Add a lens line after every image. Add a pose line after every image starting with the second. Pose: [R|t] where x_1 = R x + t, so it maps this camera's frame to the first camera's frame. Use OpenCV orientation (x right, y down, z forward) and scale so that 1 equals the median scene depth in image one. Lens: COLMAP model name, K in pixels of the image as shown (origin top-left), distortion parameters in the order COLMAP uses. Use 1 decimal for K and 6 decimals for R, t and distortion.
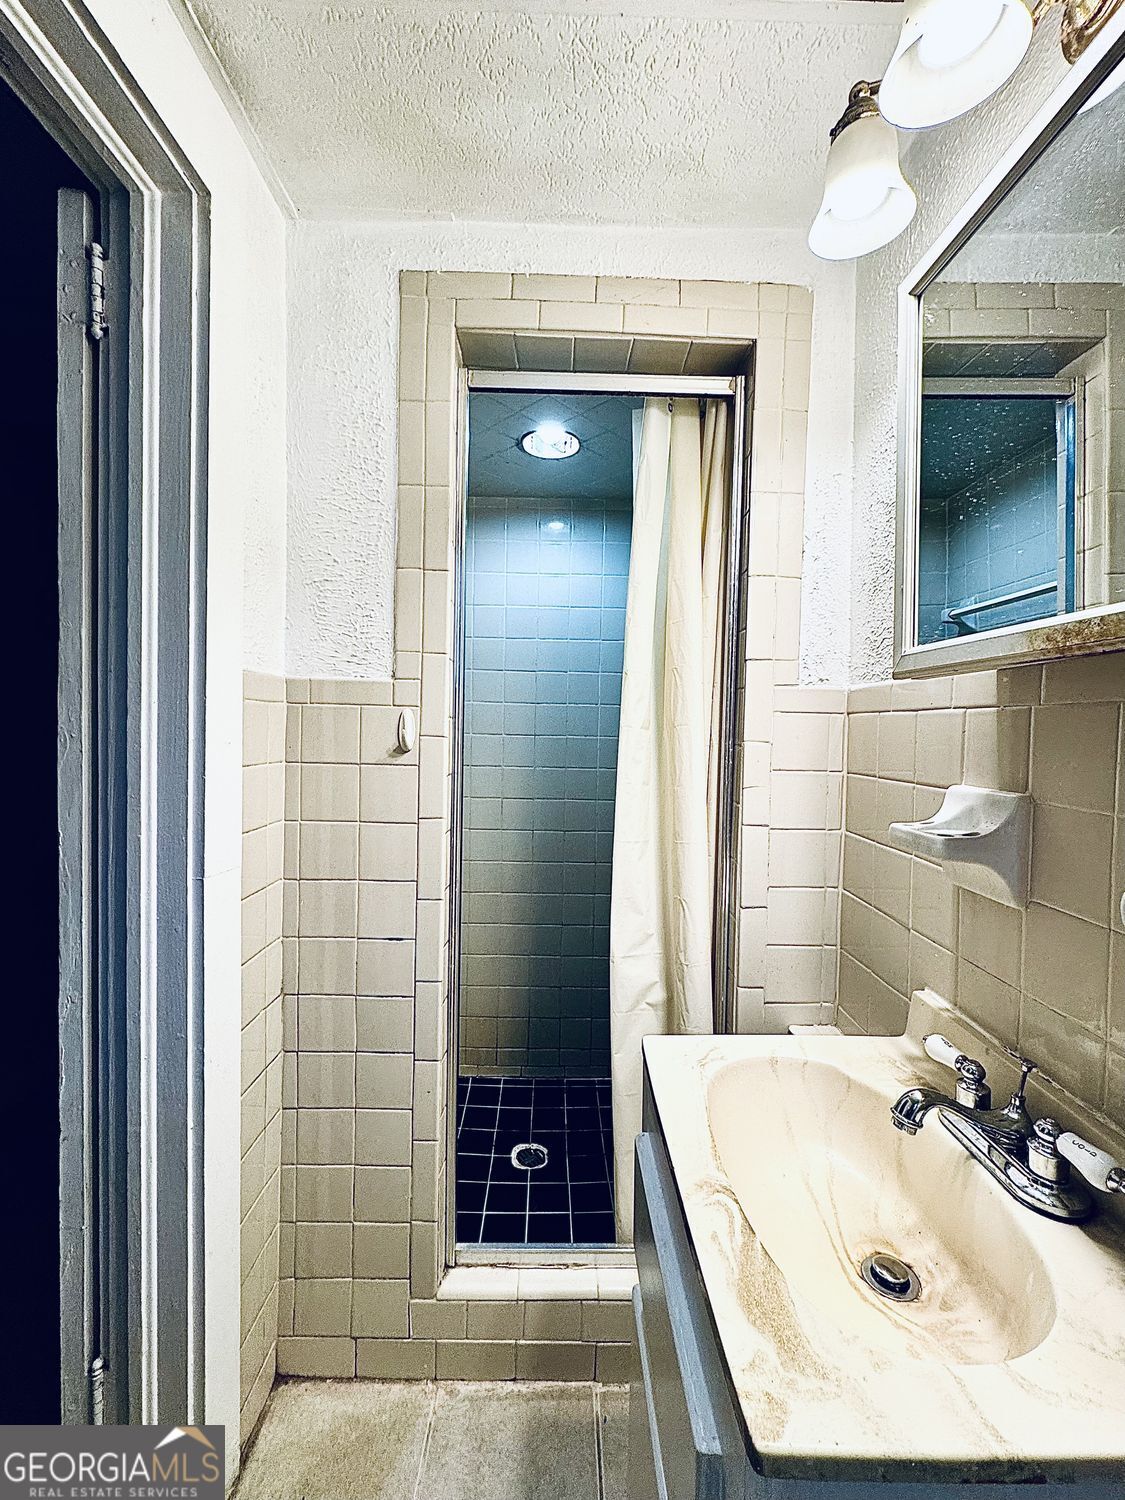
lens RADIAL K [[607.9, 0, 562.5], [0, 607.9, 750.0], [0, 0, 1]] dist [-0.000106, 0.000000]
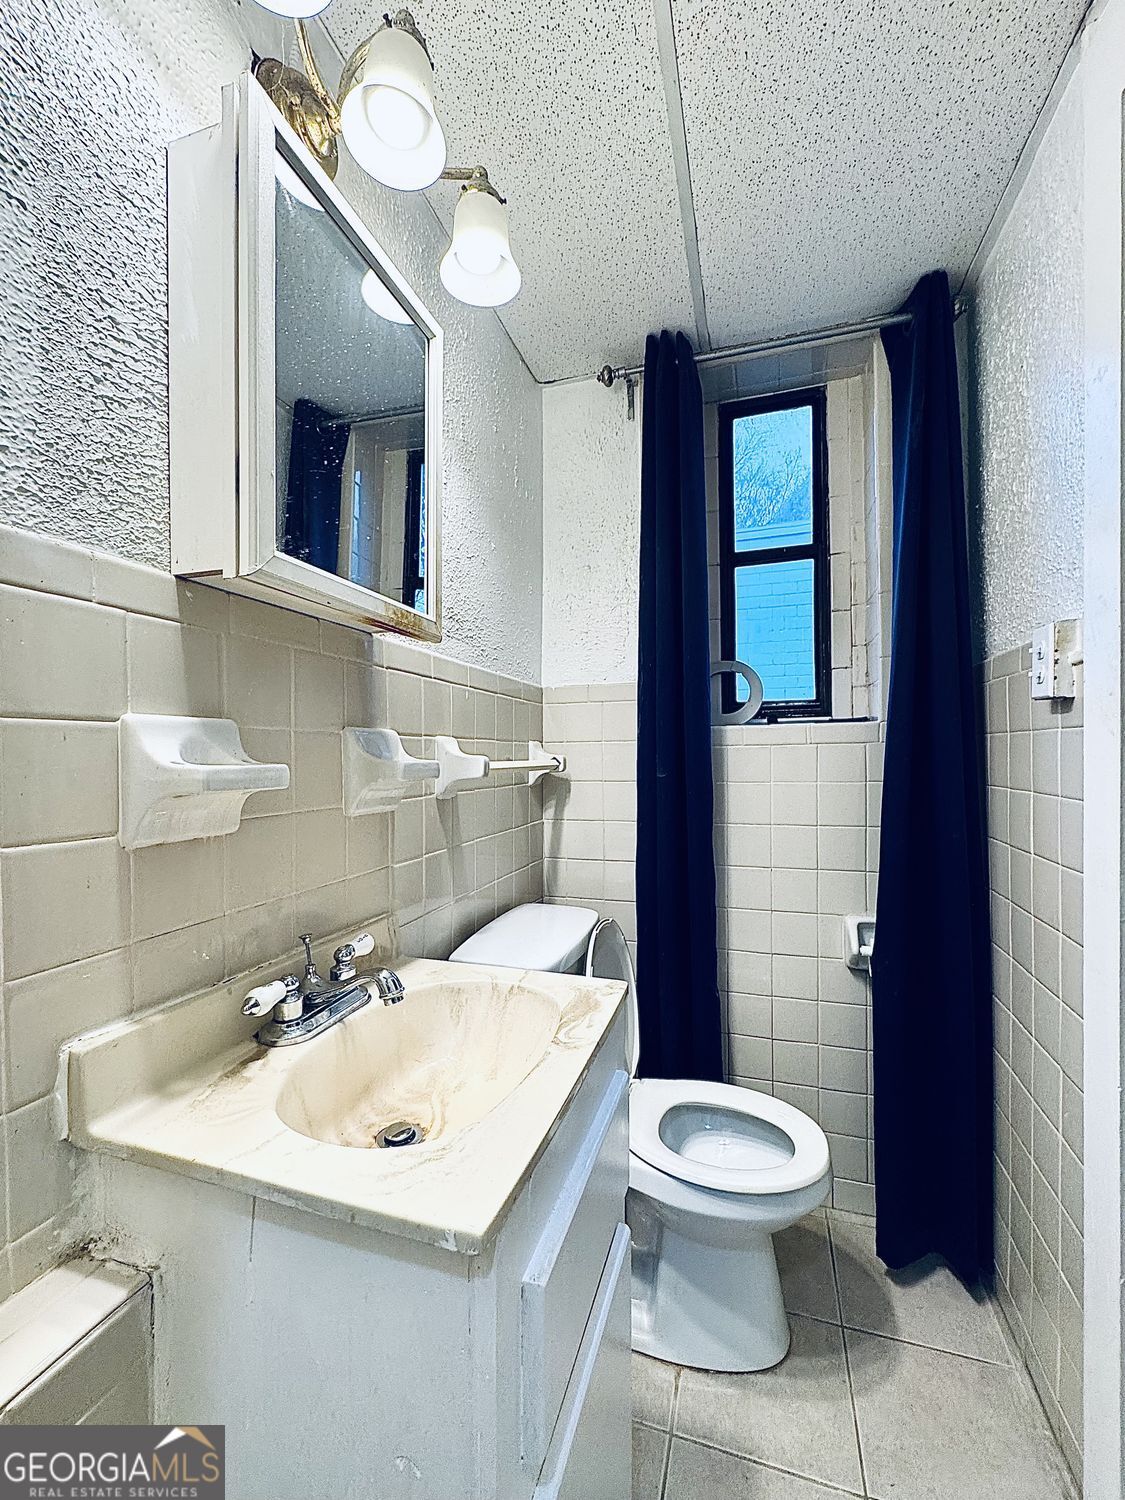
lens RADIAL K [[607.9, 0, 562.5], [0, 607.9, 750.0], [0, 0, 1]] dist [-0.000106, 0.000000]
pose [[-0.948436, -0.016383, 0.316546, -0.100852], [-0.003497, 0.999143, 0.041233, 0.086006], [-0.316950, 0.038000, -0.947681, 1.898354]]
